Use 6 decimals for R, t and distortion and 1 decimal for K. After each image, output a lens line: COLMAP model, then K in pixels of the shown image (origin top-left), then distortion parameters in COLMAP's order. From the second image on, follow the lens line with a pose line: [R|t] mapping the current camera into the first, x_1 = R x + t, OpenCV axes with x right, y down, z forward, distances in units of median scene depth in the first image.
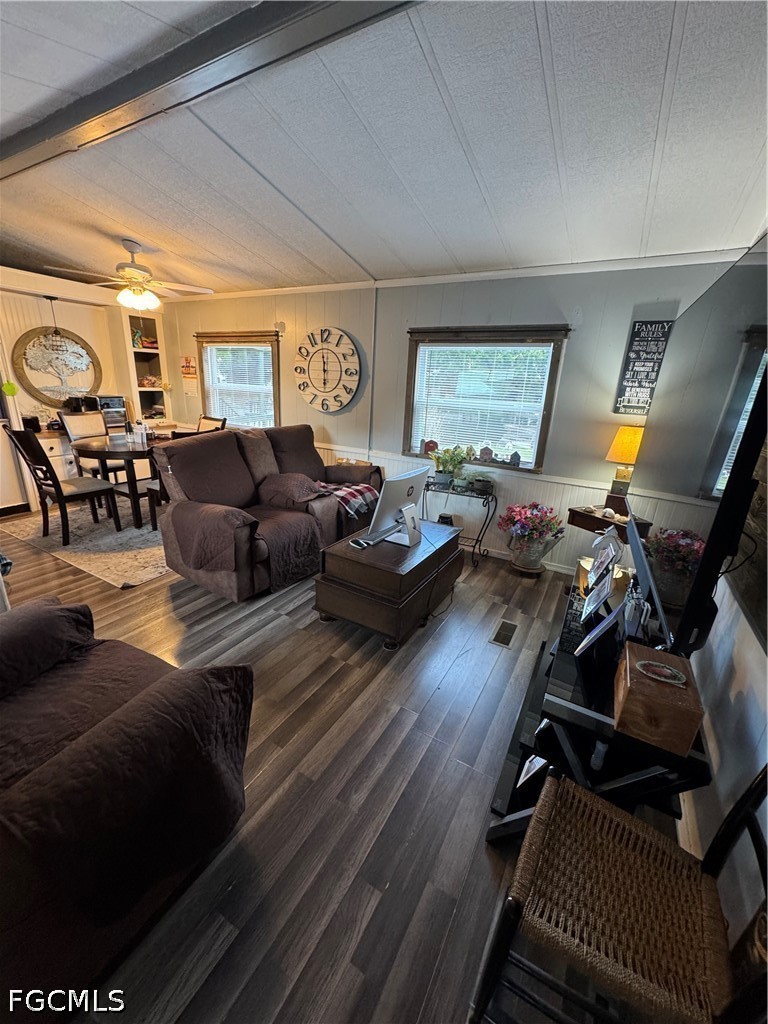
lens RADIAL K [[407.0, 0, 383.0], [0, 407.0, 513.2], [0, 0, 1]] dist [-0.000764, -0.000184]
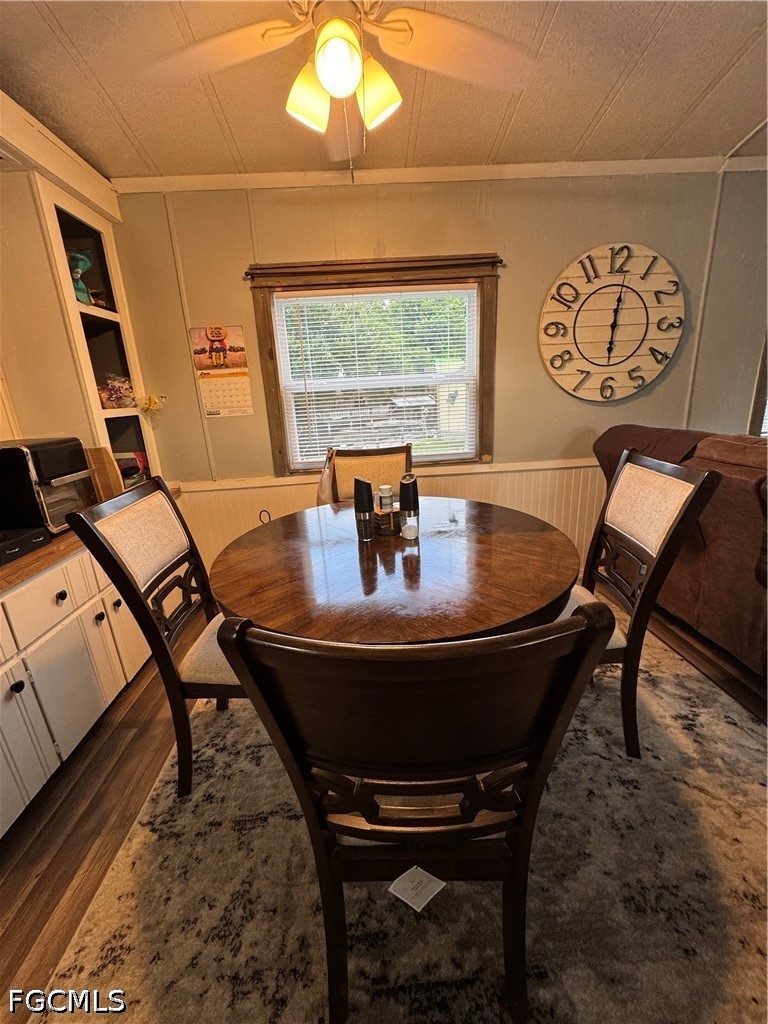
lens RADIAL K [[407.0, 0, 383.7], [0, 407.0, 511.9], [0, 0, 1]] dist [-0.000764, -0.000184]
pose [[0.833454, -0.242100, 0.496731, -0.734038], [0.256384, 0.965726, 0.040502, -0.207144], [-0.489512, 0.093597, 0.866959, 0.692013]]
